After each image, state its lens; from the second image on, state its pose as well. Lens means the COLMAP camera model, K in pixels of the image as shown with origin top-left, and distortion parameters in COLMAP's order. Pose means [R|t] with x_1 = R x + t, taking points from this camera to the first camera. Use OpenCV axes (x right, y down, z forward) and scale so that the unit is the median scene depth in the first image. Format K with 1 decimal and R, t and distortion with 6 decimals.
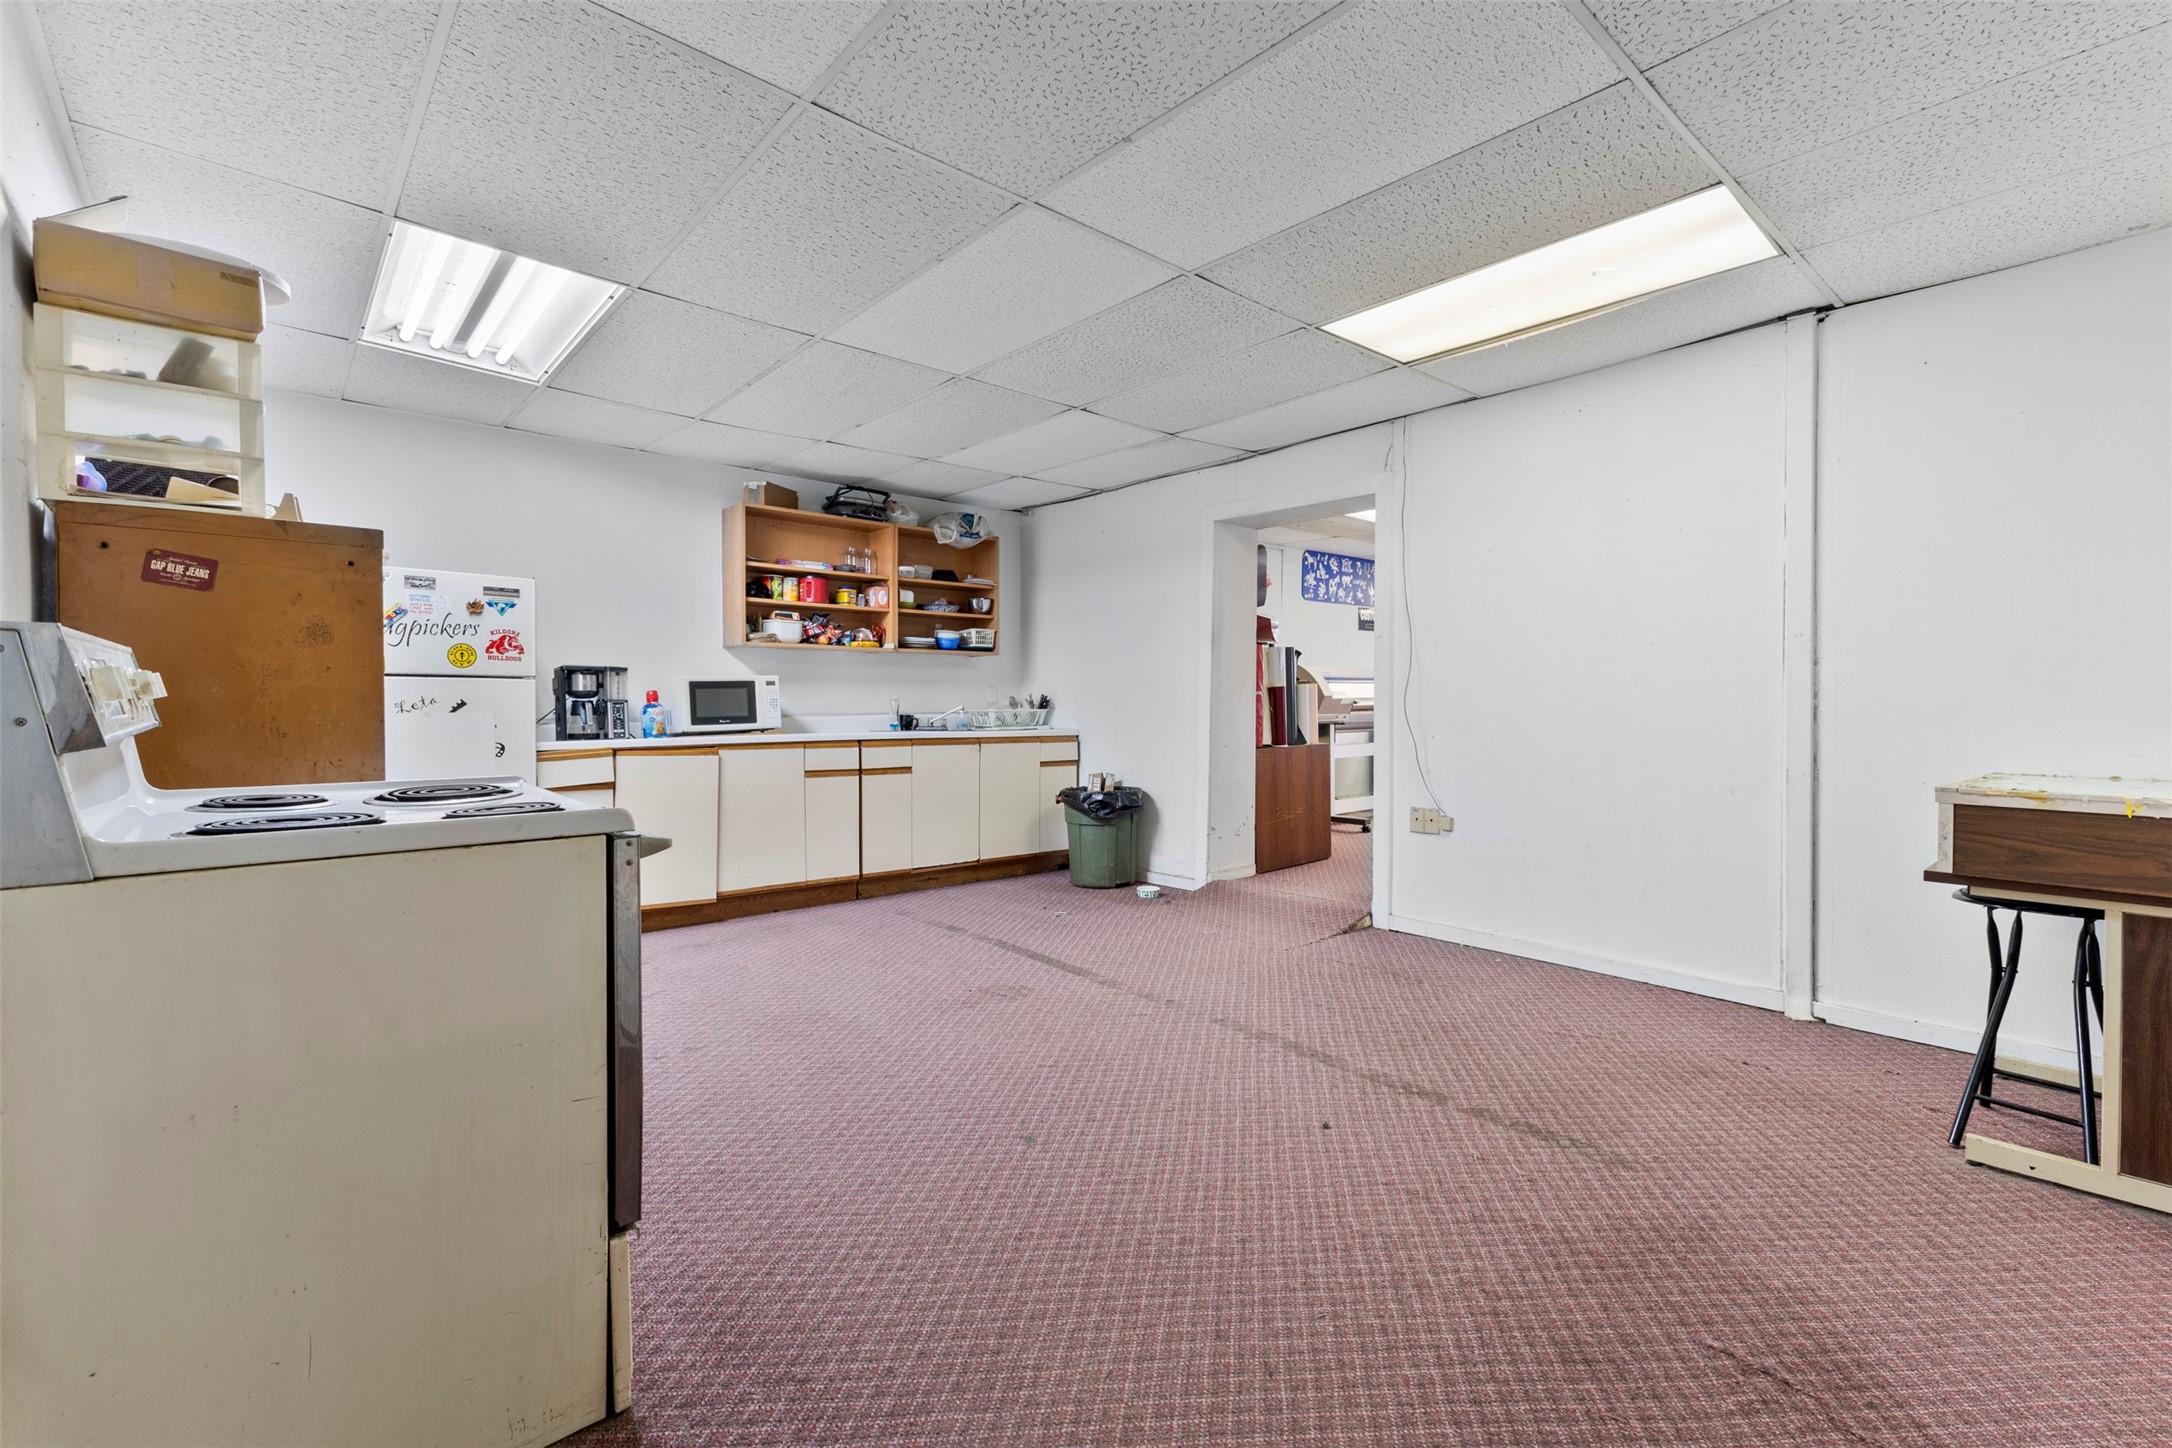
lens RADIAL K [[921.2, 0, 1078.8], [0, 921.2, 713.2], [0, 0, 1]] dist [0.002919, 0.001077]
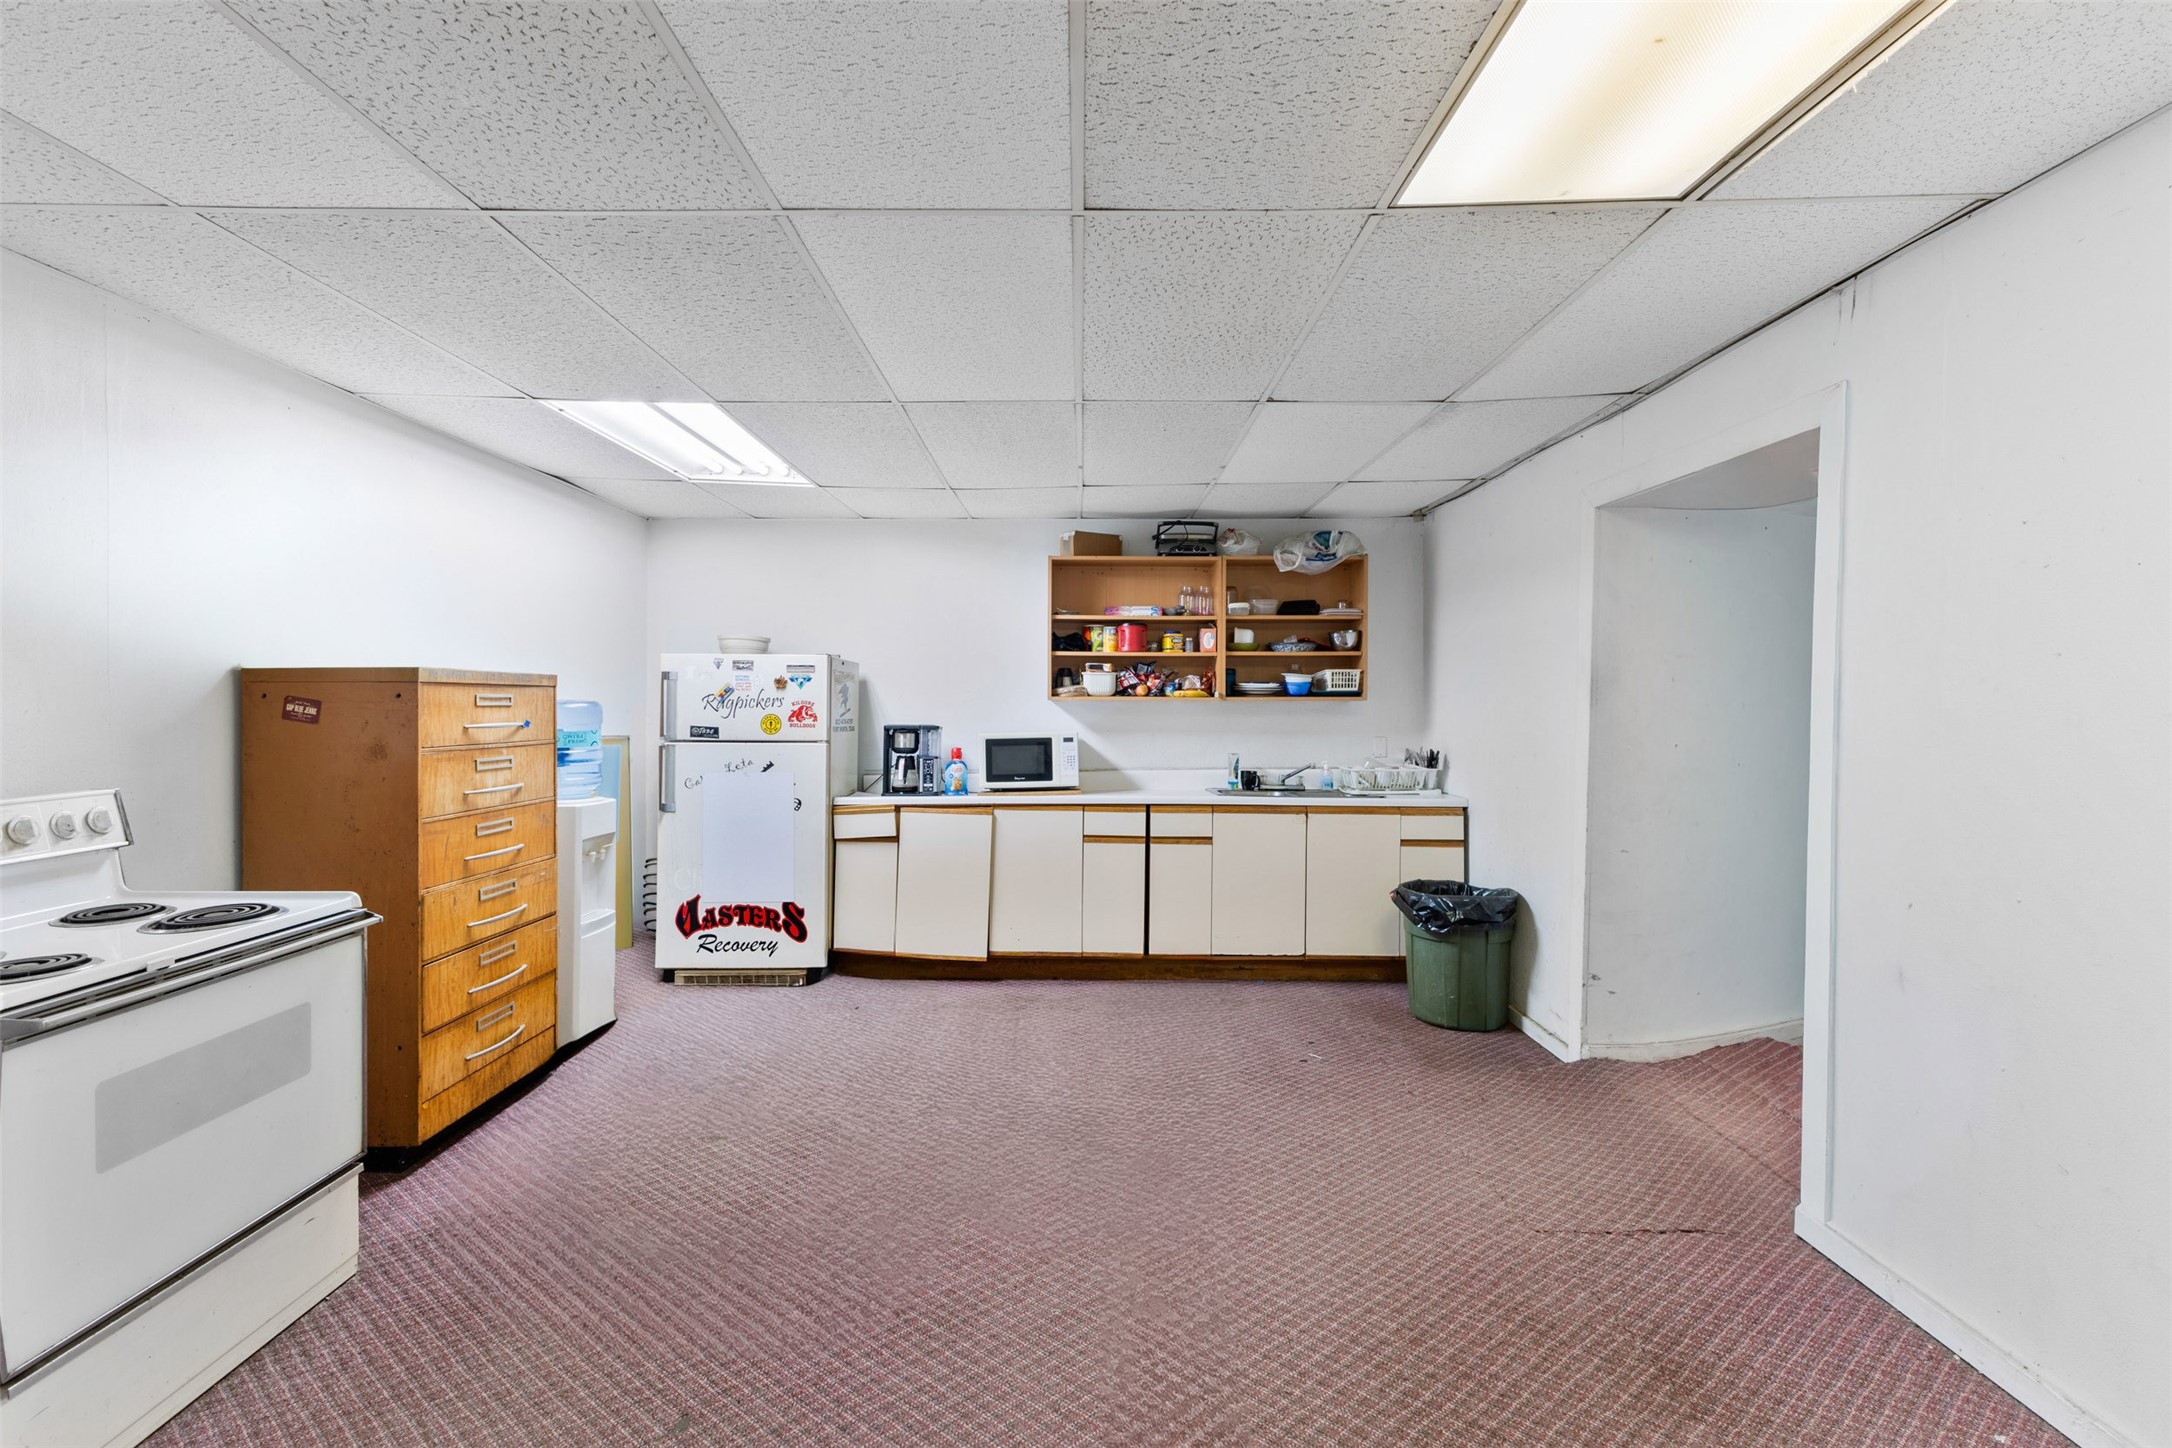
lens RADIAL K [[921.2, 0, 1078.8], [0, 921.2, 713.2], [0, 0, 1]] dist [0.002919, 0.001077]
pose [[0.755293, 0.008402, -0.655334, 0.291131], [-0.009733, 0.999951, 0.001602, -0.058677], [0.655315, 0.005168, 0.755338, 0.258547]]
